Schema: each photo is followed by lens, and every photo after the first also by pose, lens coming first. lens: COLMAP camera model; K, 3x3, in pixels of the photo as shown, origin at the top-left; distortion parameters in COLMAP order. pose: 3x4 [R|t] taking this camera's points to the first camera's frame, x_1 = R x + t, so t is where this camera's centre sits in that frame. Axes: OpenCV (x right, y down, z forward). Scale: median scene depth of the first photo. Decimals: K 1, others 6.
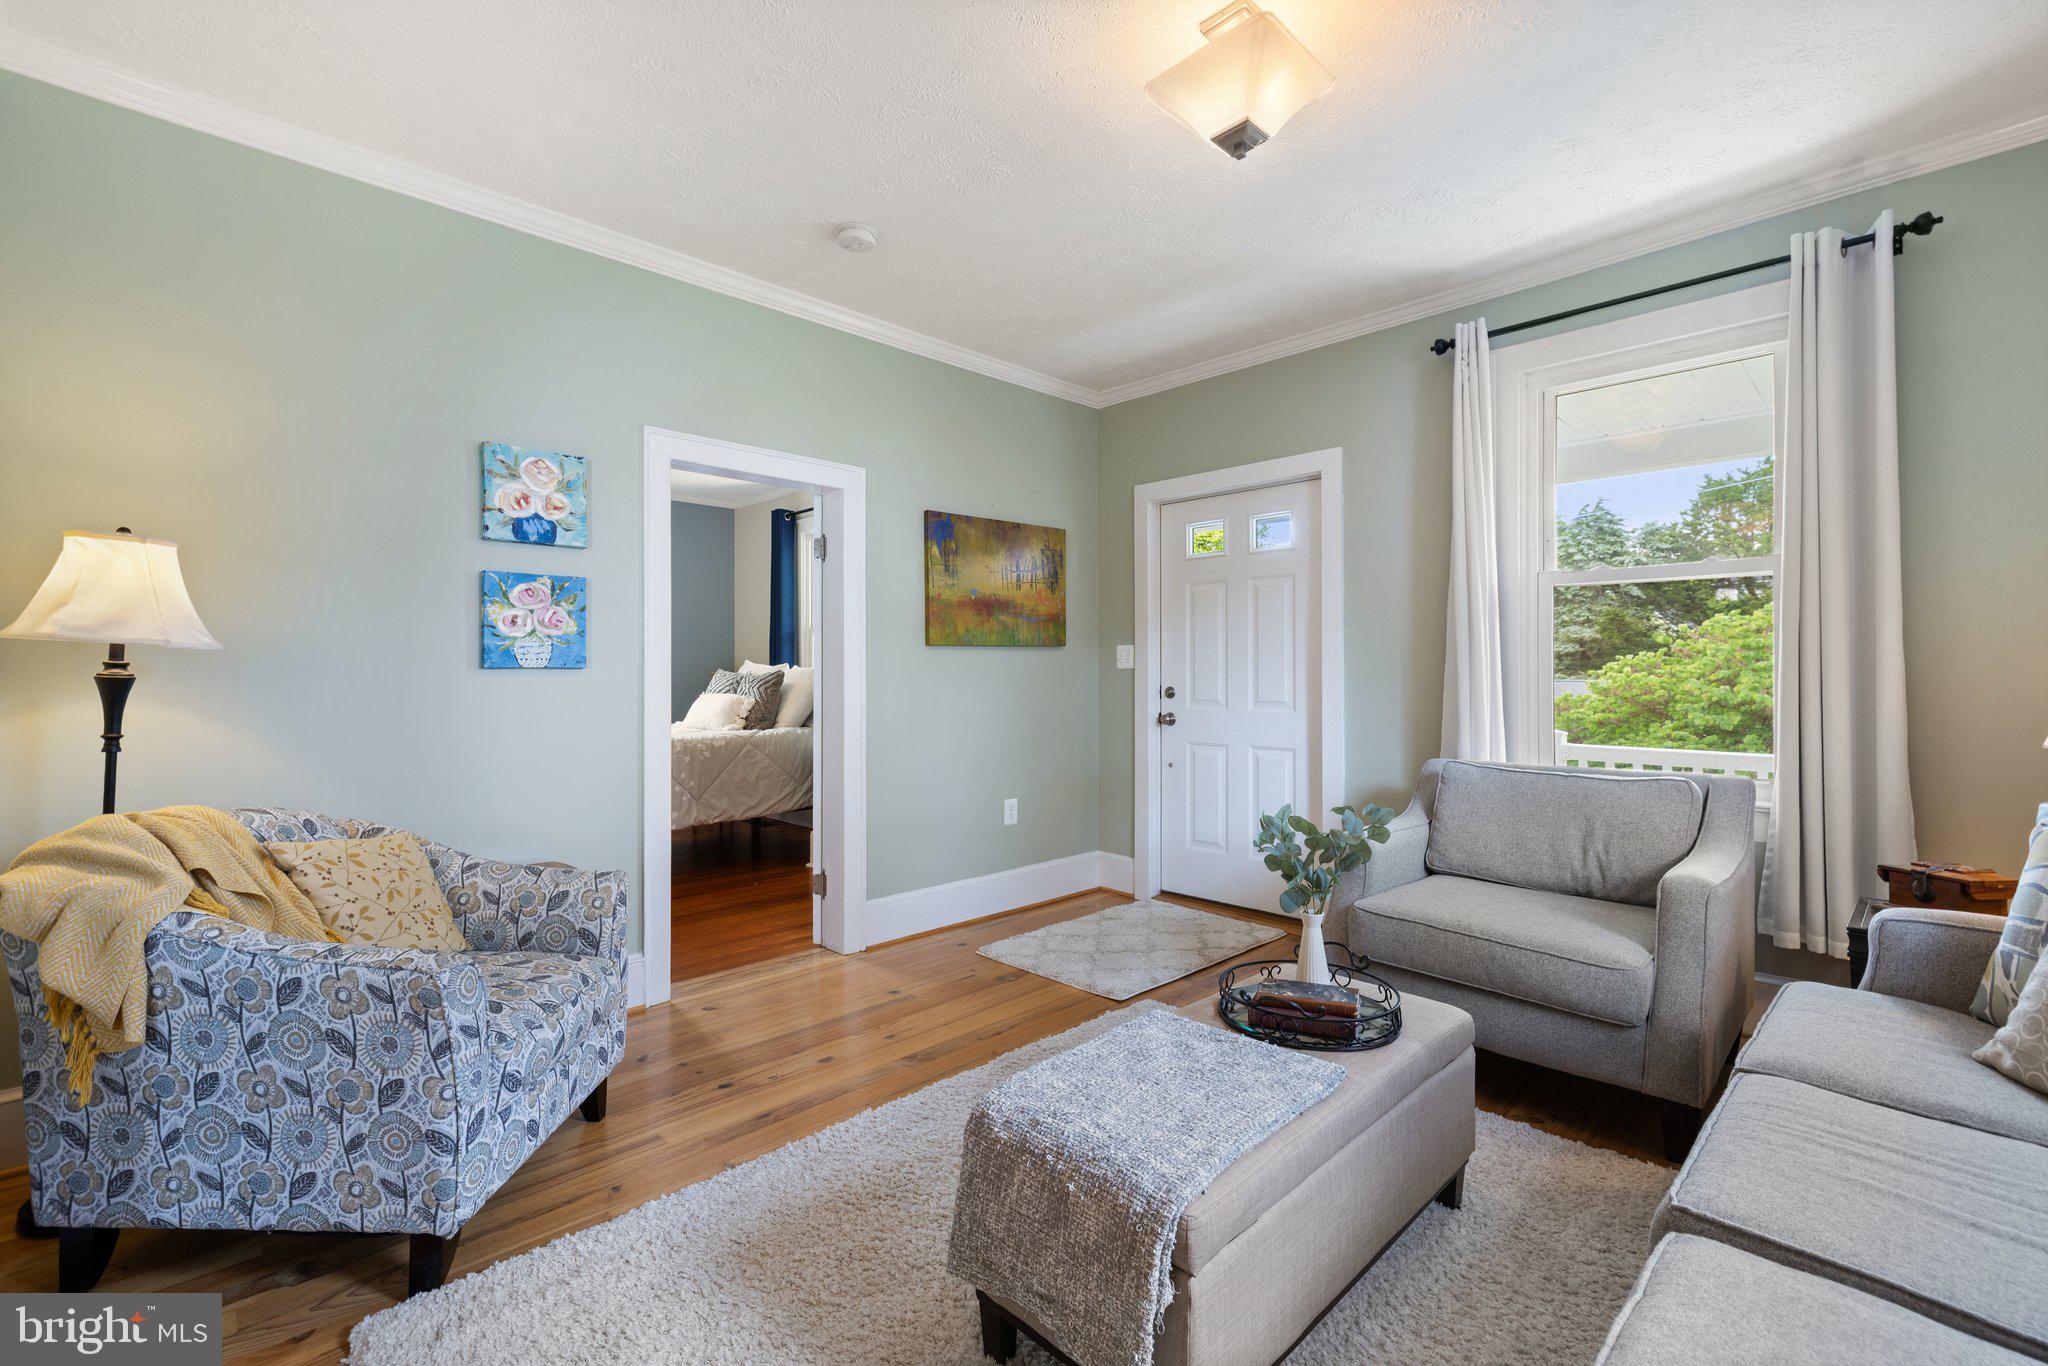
lens RADIAL K [[892.8, 0, 1026.3], [0, 892.8, 671.1], [0, 0, 1]] dist [-0.003171, 0.000387]
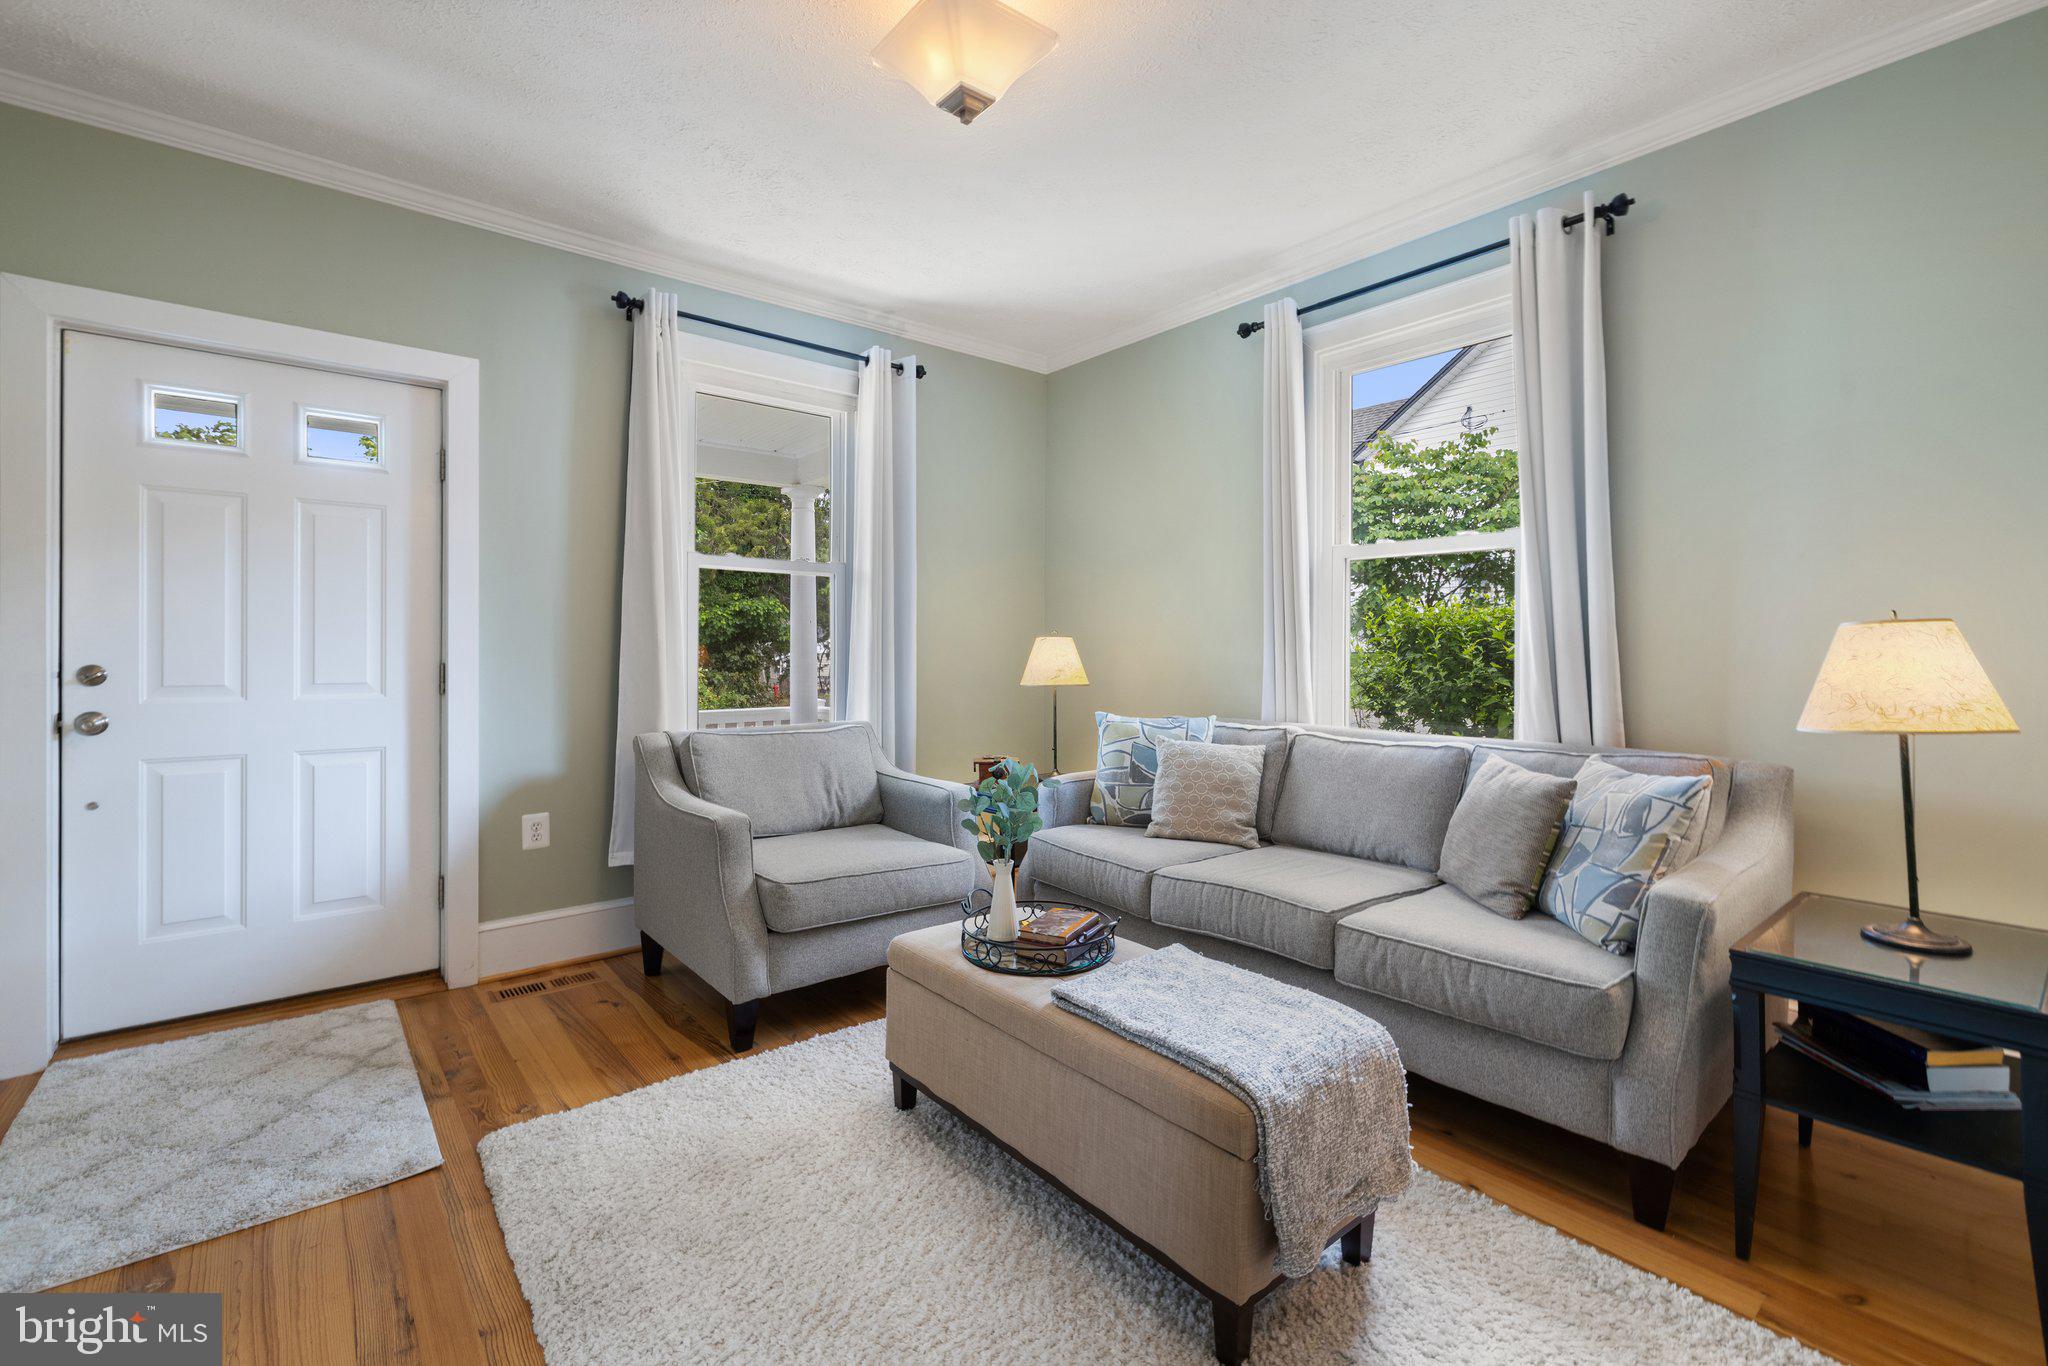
lens RADIAL K [[892.8, 0, 1011.5], [0, 892.8, 646.2], [0, 0, 1]] dist [-0.003171, 0.000387]
pose [[0.088548, 0.001286, 0.996071, -0.380323], [-0.009904, 0.999951, -0.000410, 0.000160], [-0.996023, -0.009829, 0.088556, 0.429088]]
